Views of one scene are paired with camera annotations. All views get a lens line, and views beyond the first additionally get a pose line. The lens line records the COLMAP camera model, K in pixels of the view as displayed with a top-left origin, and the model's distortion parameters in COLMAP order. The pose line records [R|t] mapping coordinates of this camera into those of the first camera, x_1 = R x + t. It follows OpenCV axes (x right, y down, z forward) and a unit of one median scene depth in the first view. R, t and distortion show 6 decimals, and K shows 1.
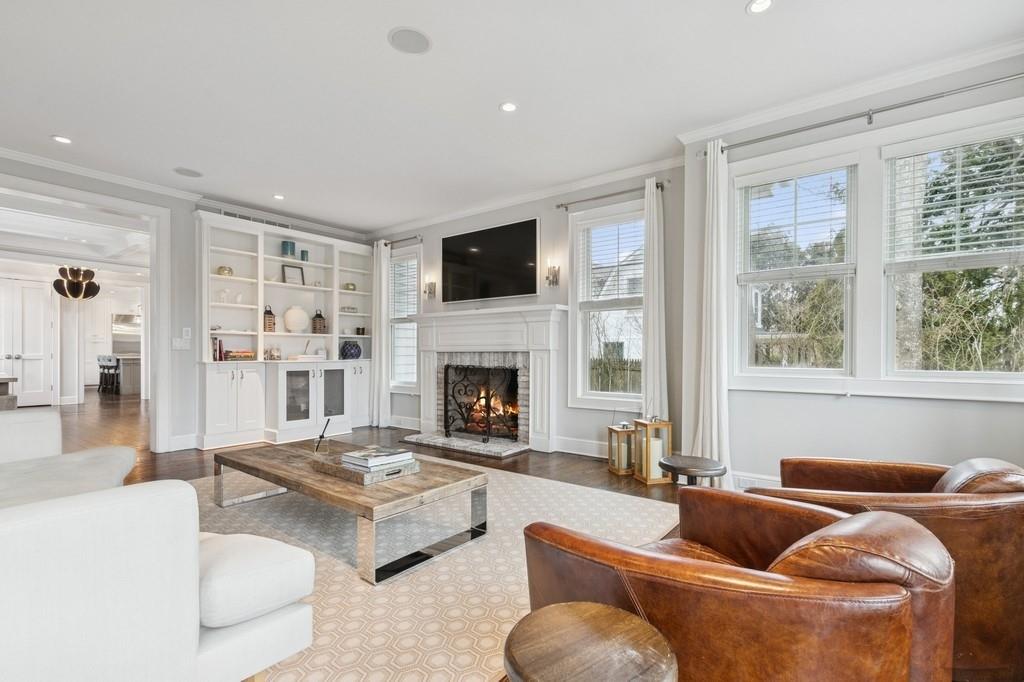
lens RADIAL K [[446.4, 0, 509.9], [0, 446.4, 349.8], [0, 0, 1]] dist [-0.010972, 0.000361]
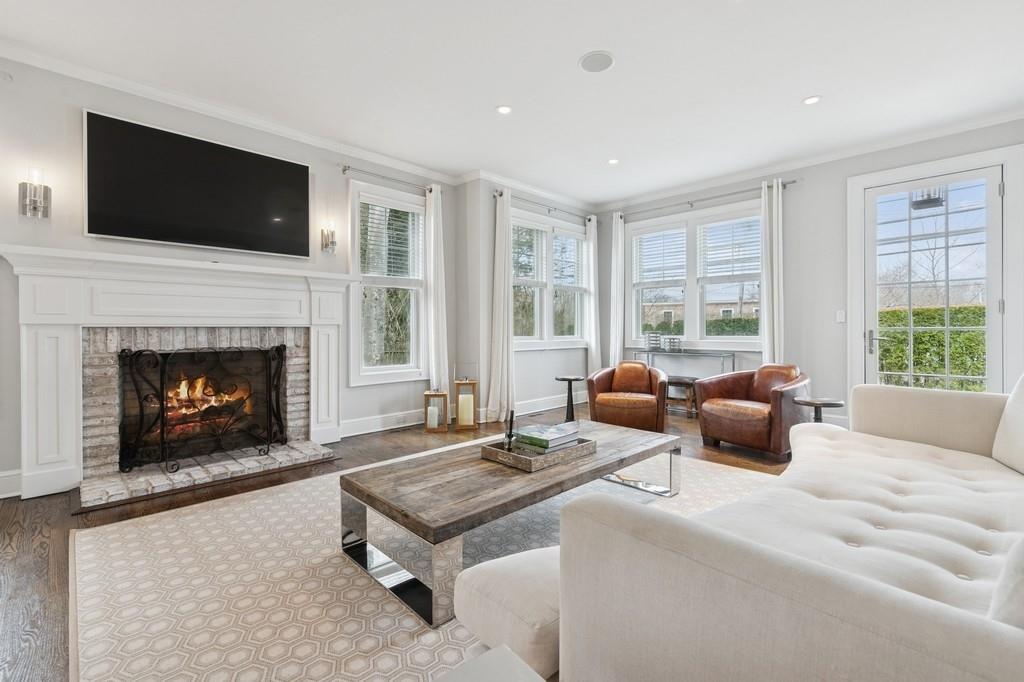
lens RADIAL K [[446.4, 0, 496.9], [0, 446.4, 328.7], [0, 0, 1]] dist [-0.010972, 0.000361]
pose [[0.165151, 0.000582, 0.986268, -0.722301], [-0.001965, 0.999998, -0.000261, 0.006699], [-0.986266, -0.001895, 0.165152, 0.537320]]
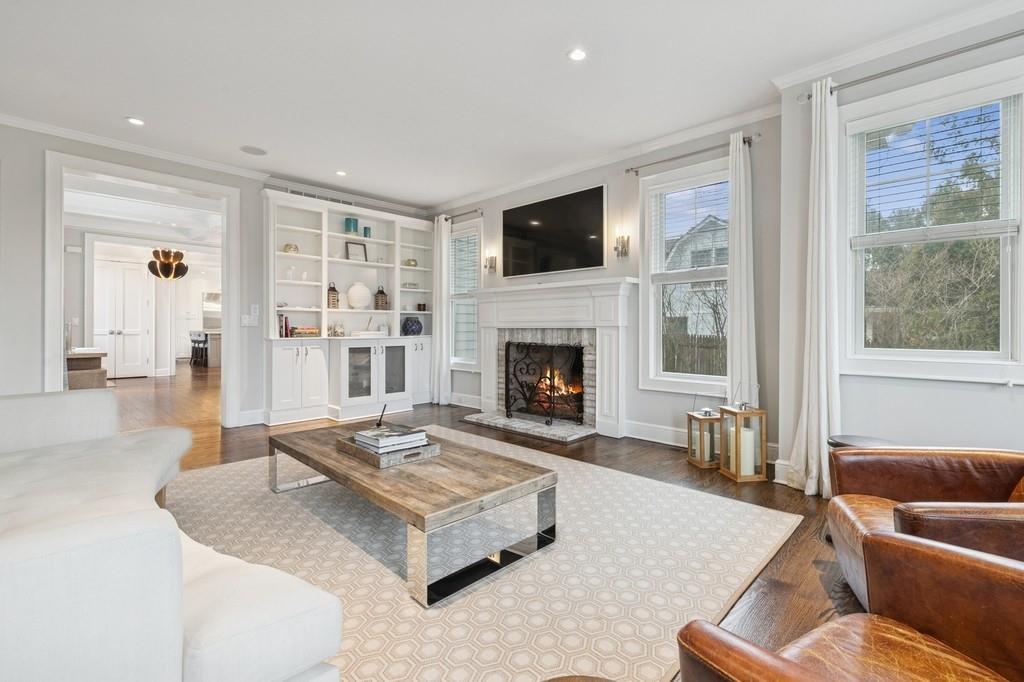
lens RADIAL K [[446.4, 0, 510.8], [0, 446.4, 325.5], [0, 0, 1]] dist [-0.010972, 0.000361]
pose [[0.991390, 0.000269, -0.130946, -0.010785], [-0.000185, 1.000000, 0.000655, -0.002432], [0.130946, -0.000625, 0.991389, 0.056771]]
